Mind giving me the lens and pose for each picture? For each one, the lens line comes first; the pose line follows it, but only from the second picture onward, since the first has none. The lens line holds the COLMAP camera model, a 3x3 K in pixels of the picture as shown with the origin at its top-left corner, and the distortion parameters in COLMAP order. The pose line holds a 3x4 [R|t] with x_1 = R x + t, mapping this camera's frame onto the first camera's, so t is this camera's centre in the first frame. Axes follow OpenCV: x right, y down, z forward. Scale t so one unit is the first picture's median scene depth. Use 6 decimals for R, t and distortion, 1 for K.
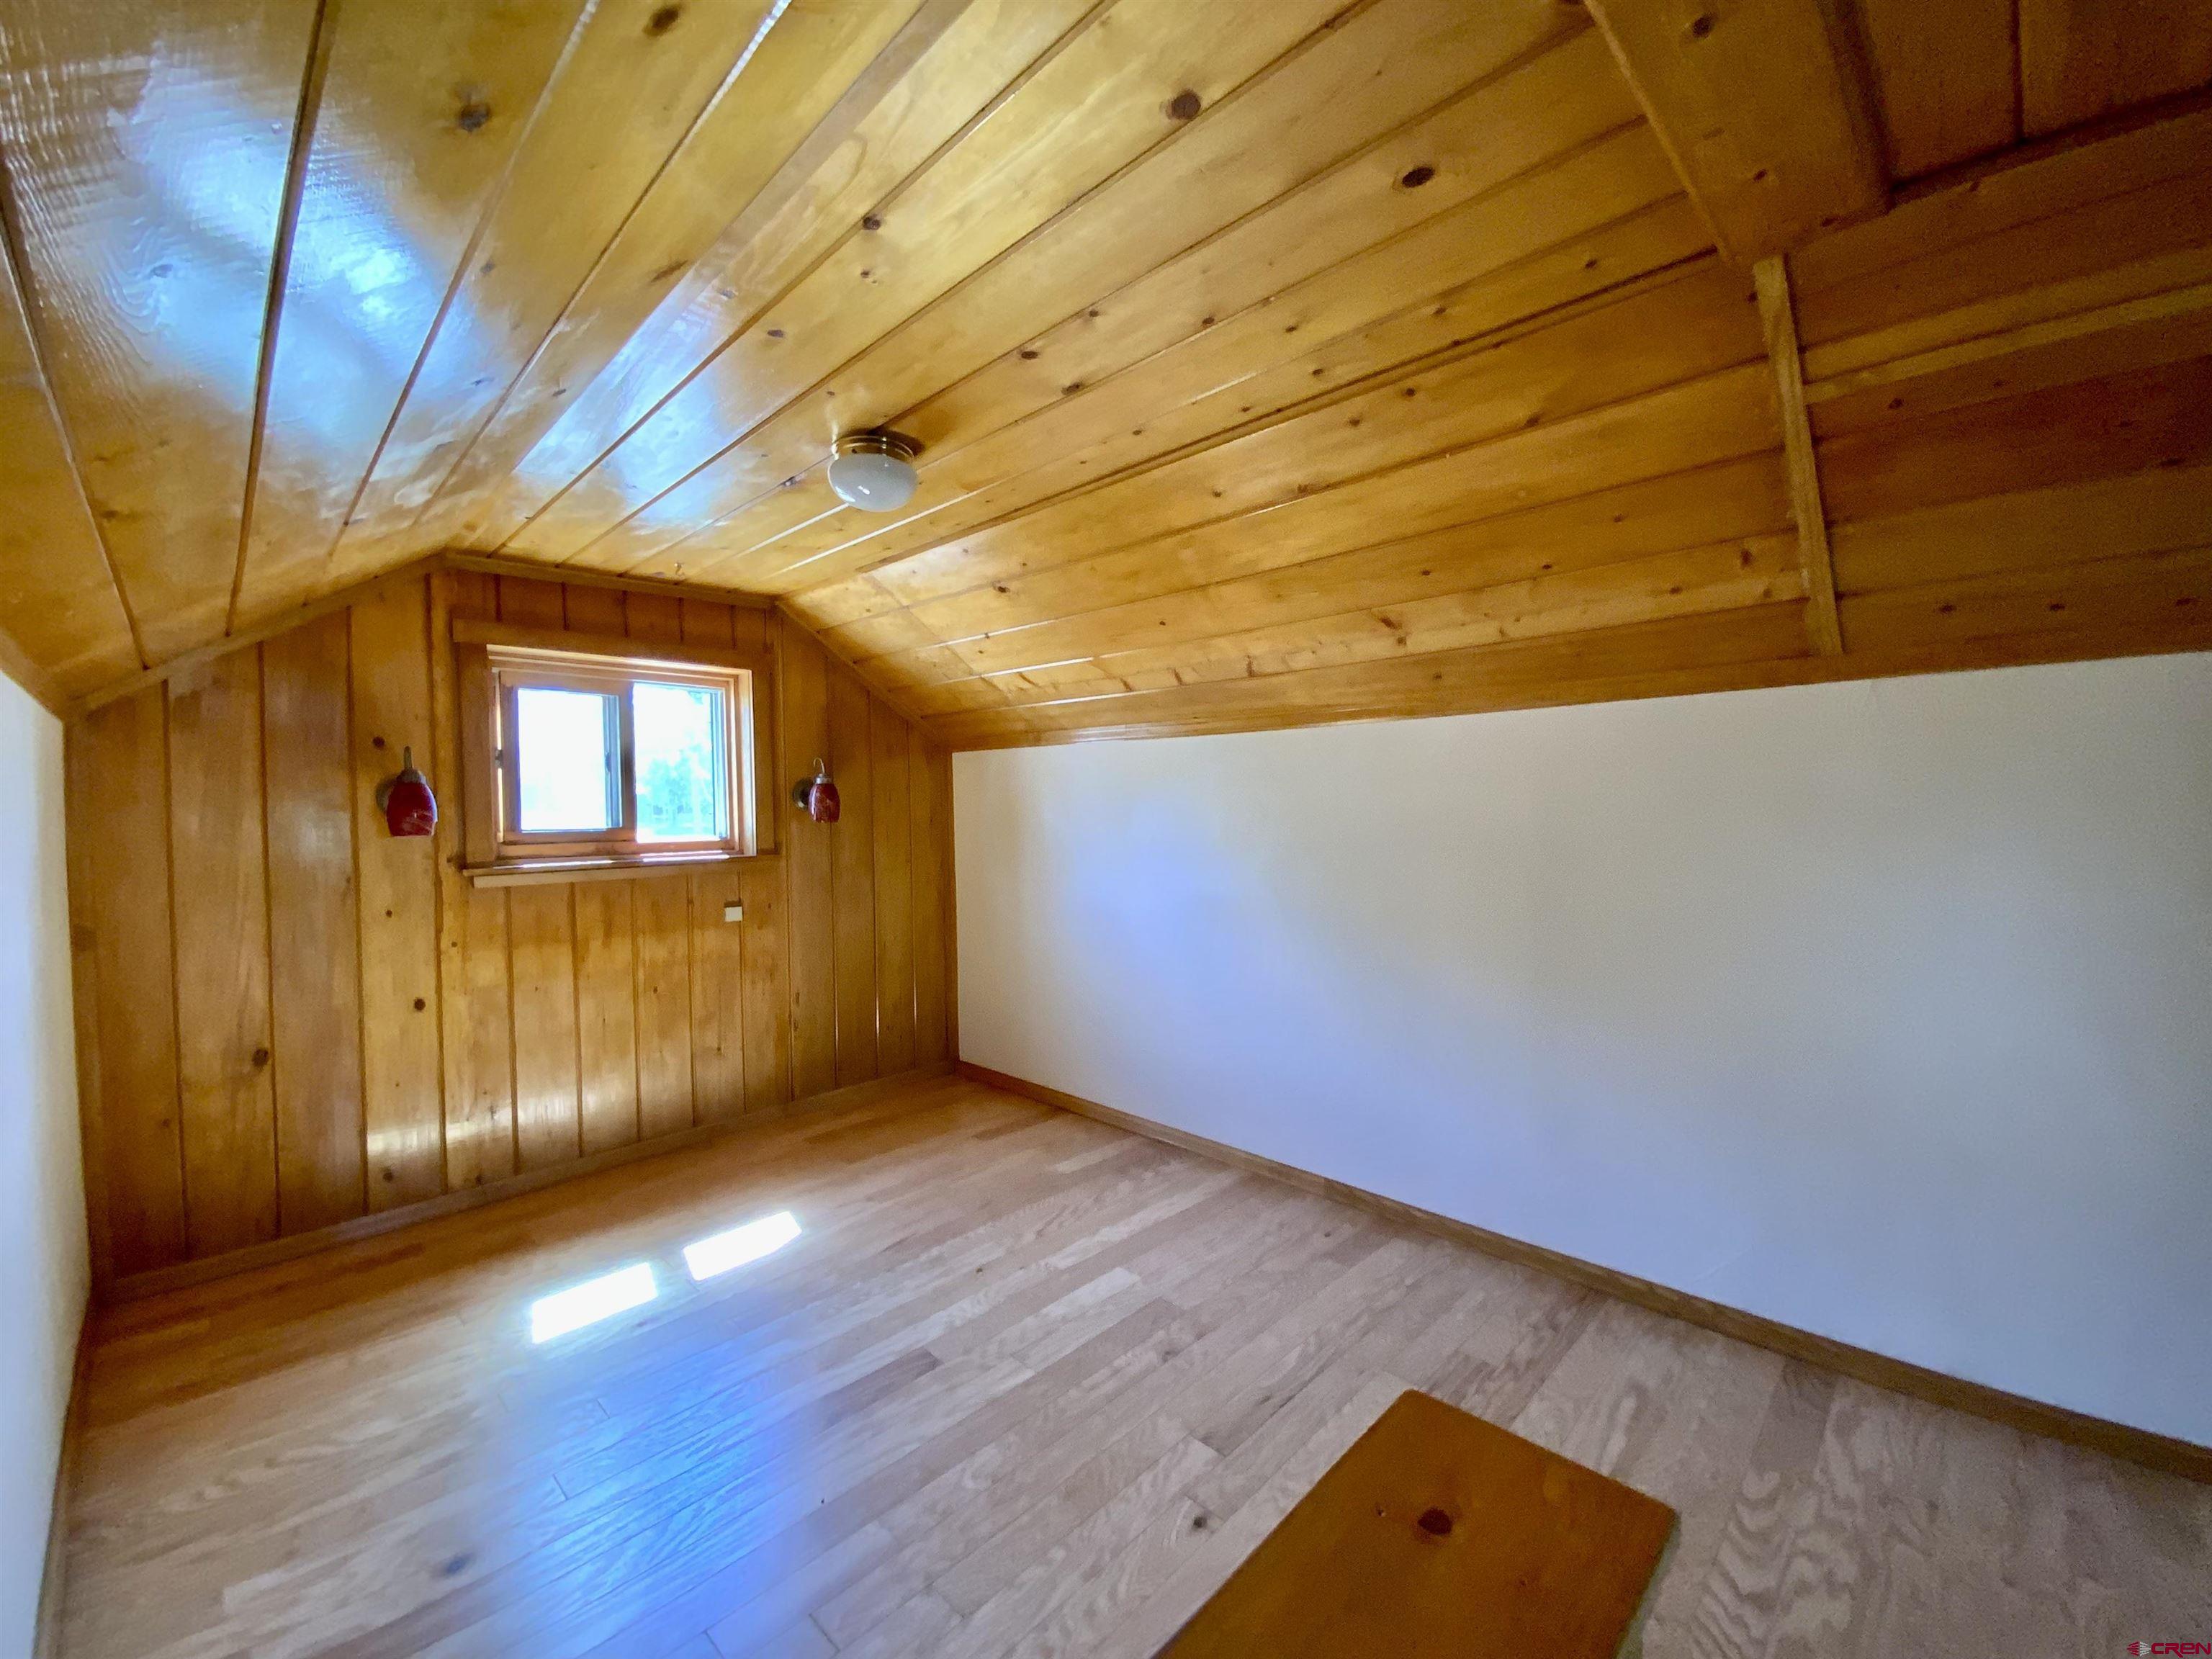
lens RADIAL K [[882.5, 0, 1111.1], [0, 882.5, 819.4], [0, 0, 1]] dist [0.001701, -0.013772]
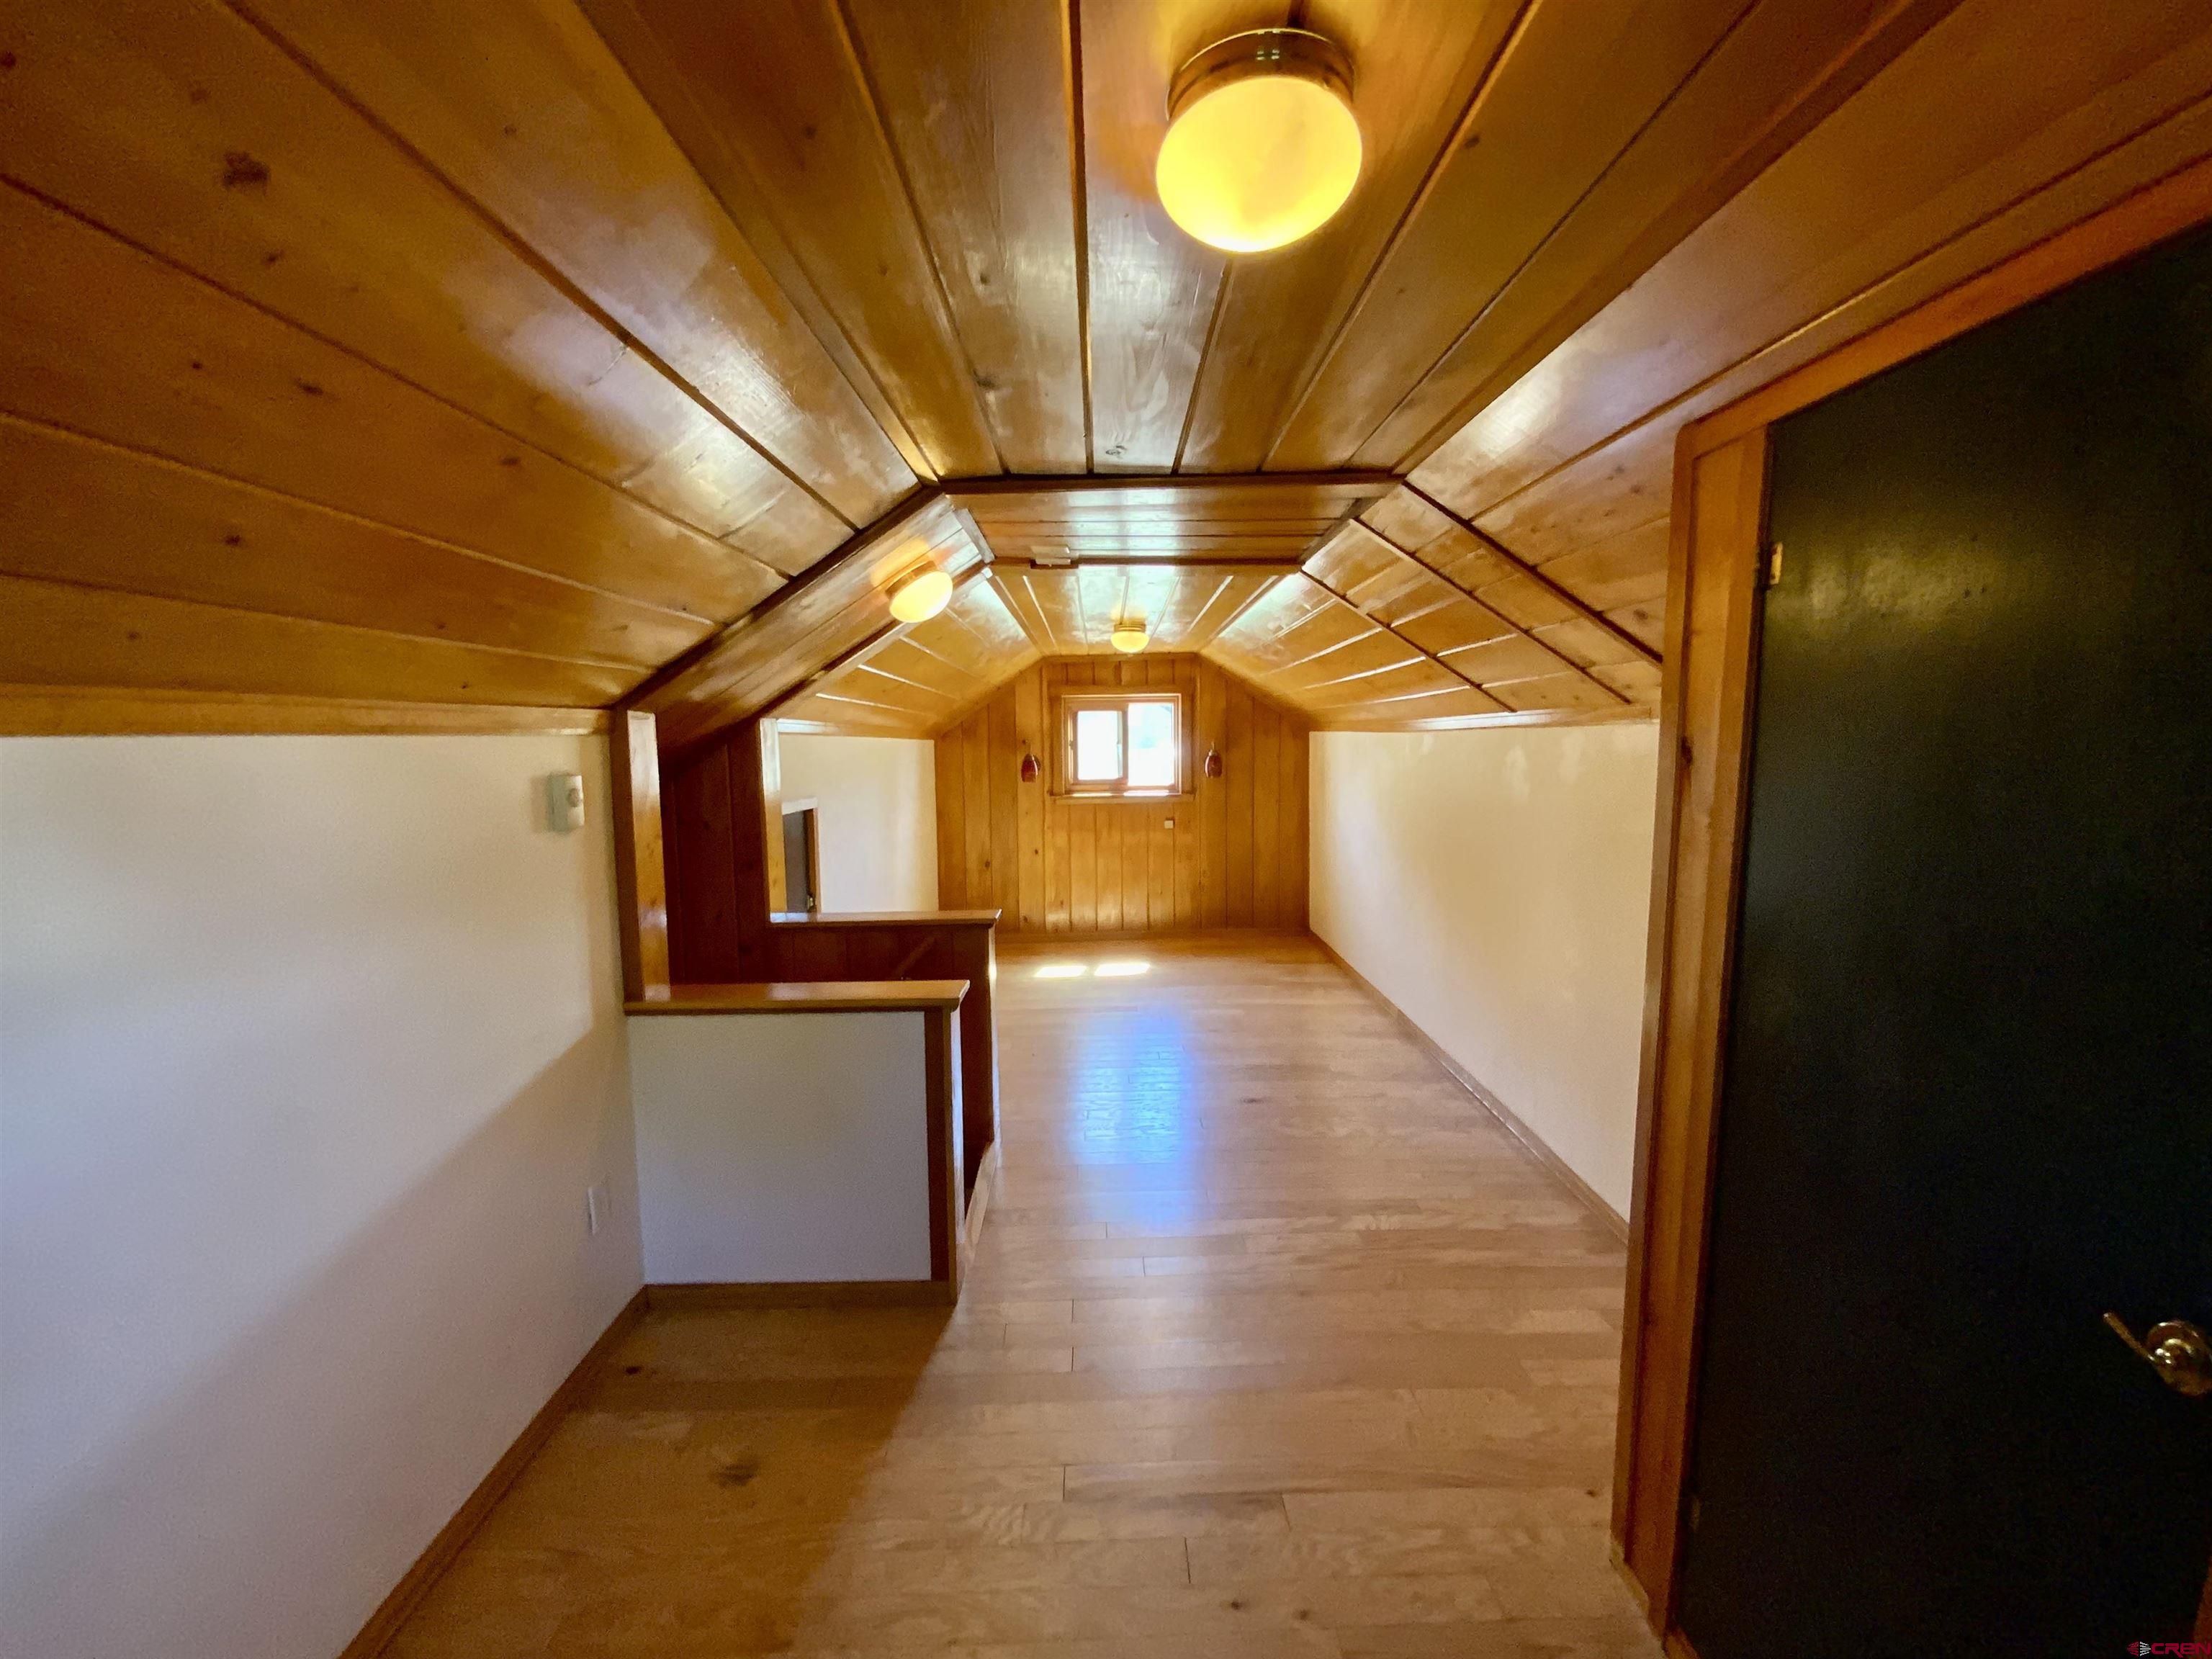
lens RADIAL K [[882.5, 0, 1111.1], [0, 882.5, 819.4], [0, 0, 1]] dist [0.001701, -0.013772]
pose [[0.709501, 0.072105, -0.701006, 0.926568], [-0.005833, 0.995318, 0.096474, -0.097158], [0.704681, -0.064359, 0.706600, -0.490816]]
